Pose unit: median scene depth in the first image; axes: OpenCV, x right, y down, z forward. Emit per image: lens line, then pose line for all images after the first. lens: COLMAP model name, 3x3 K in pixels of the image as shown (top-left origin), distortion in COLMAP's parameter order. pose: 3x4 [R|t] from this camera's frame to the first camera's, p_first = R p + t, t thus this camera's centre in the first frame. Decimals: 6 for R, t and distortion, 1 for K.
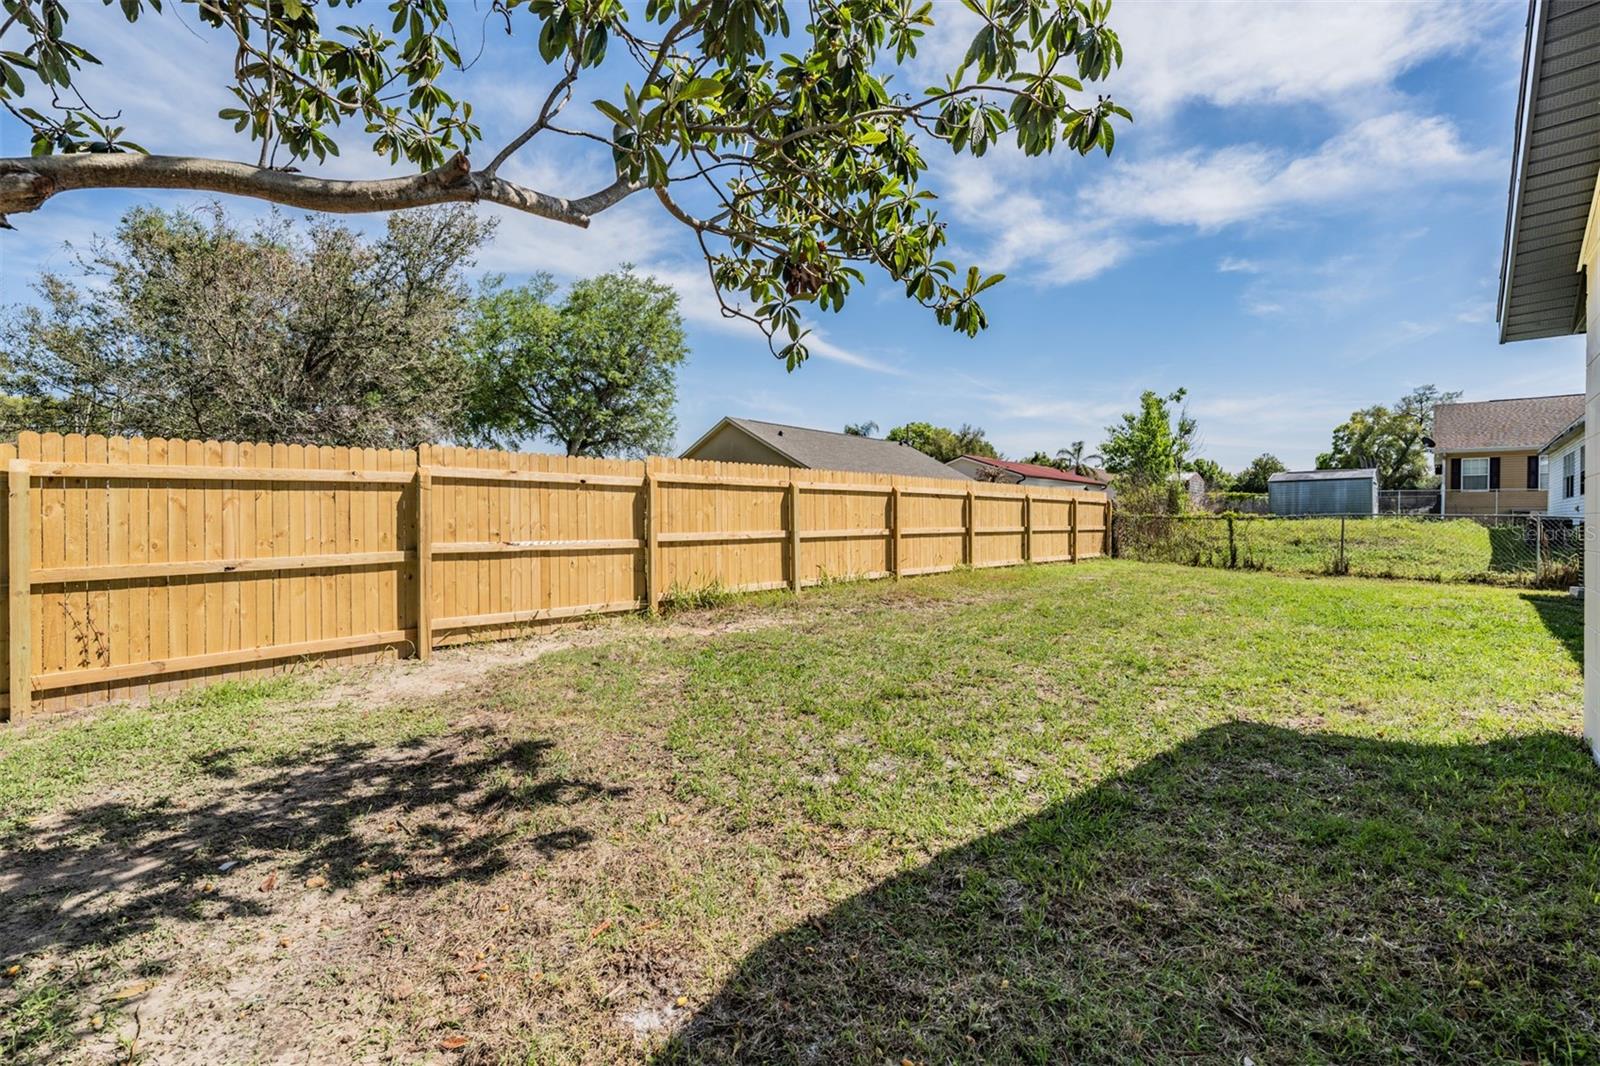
lens RADIAL K [[704.8, 0, 794.3], [0, 704.8, 507.1], [0, 0, 1]] dist [0.000962, -0.000035]
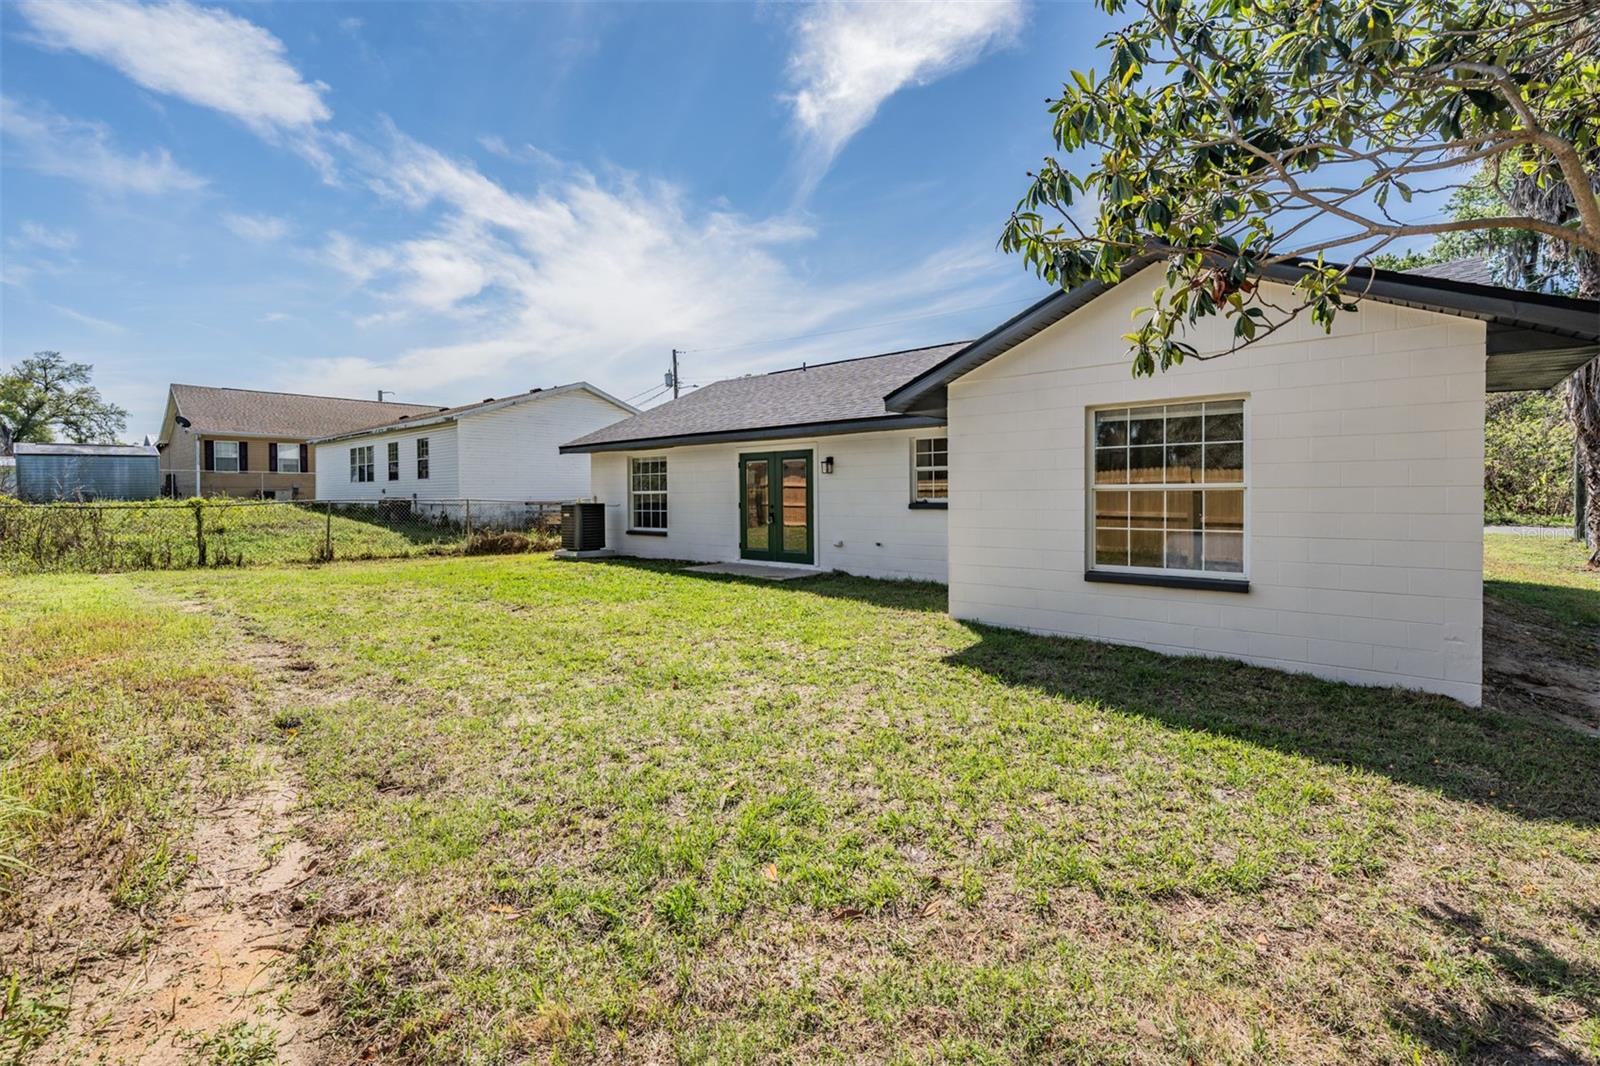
lens RADIAL K [[679.6, 0, 793.6], [0, 679.6, 510.7], [0, 0, 1]] dist [0.000509, 0.000020]
pose [[-0.036213, -0.029614, 0.998905, -0.178224], [-0.010875, 0.999513, 0.029238, -0.007897], [-0.999285, -0.009804, -0.036518, 0.355190]]
